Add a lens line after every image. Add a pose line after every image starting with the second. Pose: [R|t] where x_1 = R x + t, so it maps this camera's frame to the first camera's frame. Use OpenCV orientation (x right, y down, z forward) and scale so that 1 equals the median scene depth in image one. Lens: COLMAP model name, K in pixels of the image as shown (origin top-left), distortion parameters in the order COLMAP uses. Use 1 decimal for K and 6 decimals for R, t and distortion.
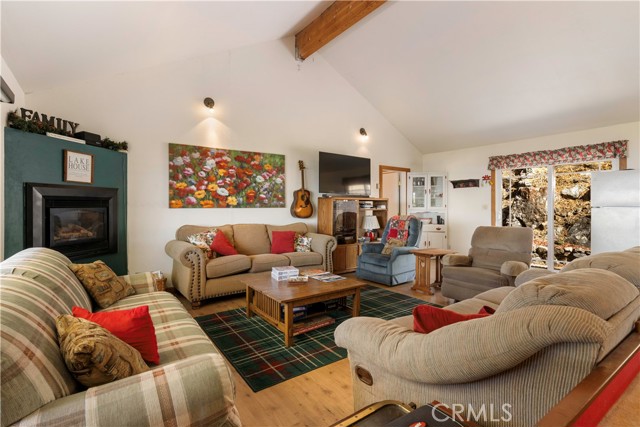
lens RADIAL K [[308.1, 0, 322.0], [0, 308.1, 212.2], [0, 0, 1]] dist [-0.000354, 0.000125]
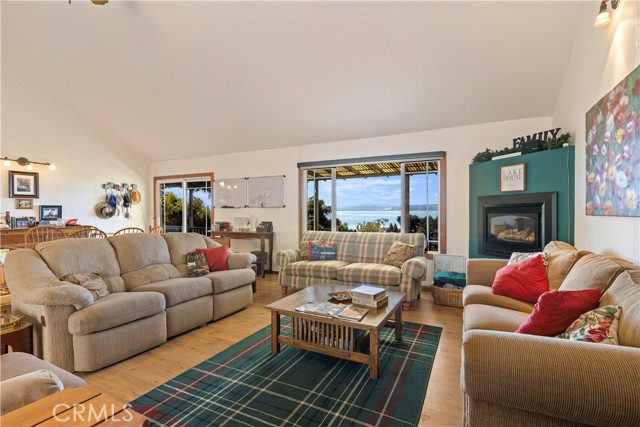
lens RADIAL K [[308.1, 0, 319.7], [0, 308.1, 212.1], [0, 0, 1]] dist [-0.000354, 0.000125]
pose [[-0.889778, 0.001284, -0.456392, 0.260169], [-0.007740, 0.999810, 0.017902, -0.024148], [0.456328, 0.019461, -0.889599, 1.195456]]
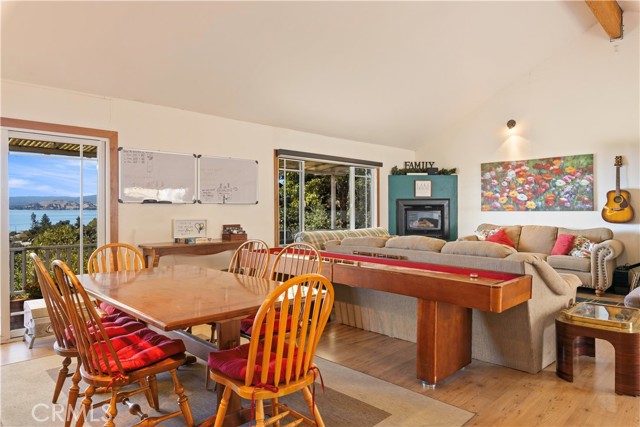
lens RADIAL K [[417.5, 0, 322.5], [0, 417.5, 209.5], [0, 0, 1]] dist [-0.001620, 0.002775]
pose [[0.168003, -0.000909, -0.985786, 1.097337], [-0.015664, 0.999871, -0.003591, -0.002257], [0.985662, 0.016045, 0.167967, -0.001406]]
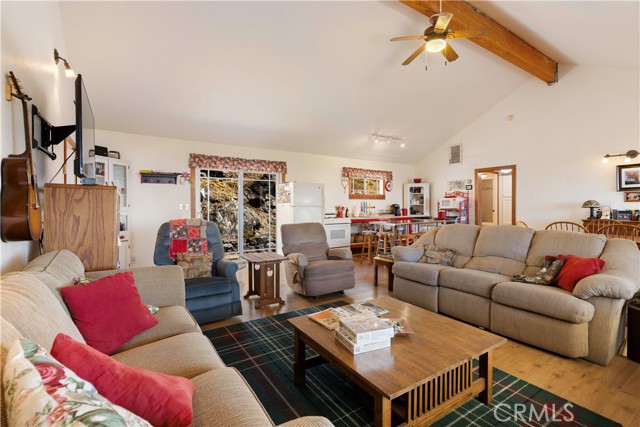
lens RADIAL K [[295.1, 0, 321.8], [0, 295.1, 208.1], [0, 0, 1]] dist [0.005336, 0.000171]
pose [[0.044563, -0.008590, 0.998970, -0.455406], [0.020271, 0.999765, 0.007693, -0.015198], [-0.998801, 0.019907, 0.044727, 0.758725]]
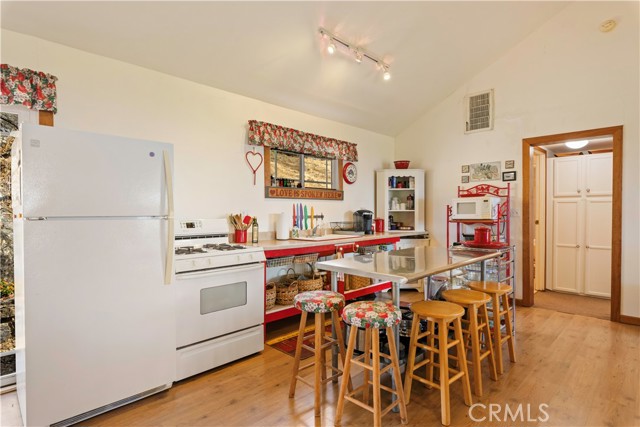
lens RADIAL K [[339.0, 0, 321.4], [0, 339.0, 217.2], [0, 0, 1]] dist [0.001233, -0.000194]
pose [[-0.160387, -0.017368, 0.986901, 0.395447], [0.019910, 0.999585, 0.020827, -0.018243], [-0.986853, 0.022989, -0.159974, 0.675598]]
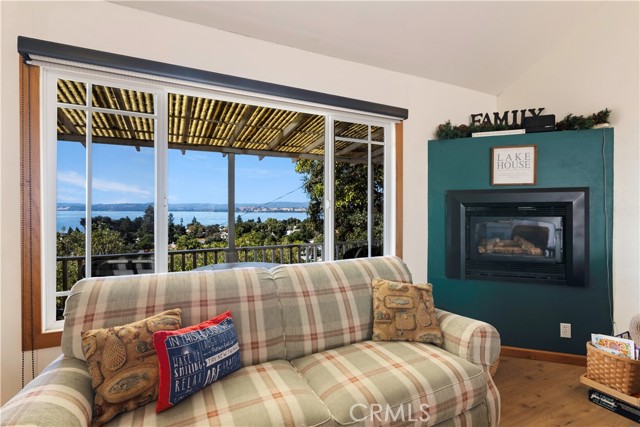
lens RADIAL K [[308.1, 0, 321.3], [0, 308.1, 214.6], [0, 0, 1]] dist [-0.000354, 0.000125]
pose [[-0.179365, 0.006070, -0.983764, 0.056034], [-0.019475, 0.999763, 0.009719, -0.012472], [0.983590, 0.020902, -0.179205, 0.466466]]
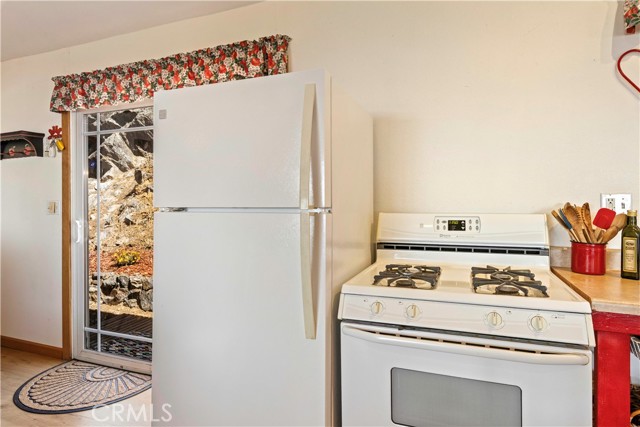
lens RADIAL K [[360.8, 0, 322.2], [0, 360.8, 209.8], [0, 0, 1]] dist [0.000955, -0.000328]
pose [[0.830018, 0.010971, 0.557629, 0.768447], [0.004656, 0.999635, -0.026597, -0.000668], [-0.557717, 0.024672, 0.829664, 0.594351]]
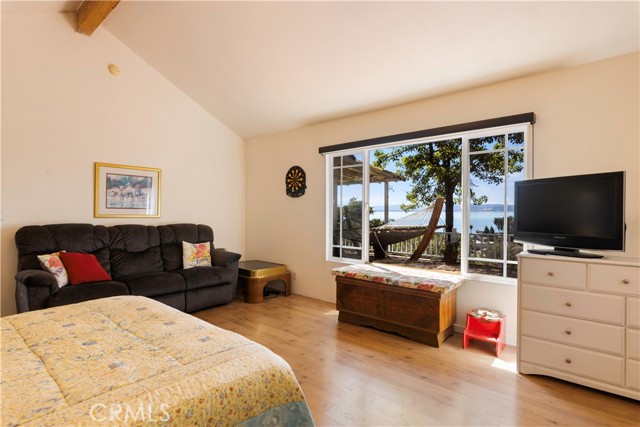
lens RADIAL K [[325.1, 0, 326.4], [0, 325.1, 213.6], [0, 0, 1]] dist [-0.000959, 0.000407]
pose [[-0.972853, -0.003487, -0.231397, -0.012515], [-0.008807, 0.999720, 0.021961, -0.022579], [0.231256, 0.023402, -0.972612, 1.015263]]
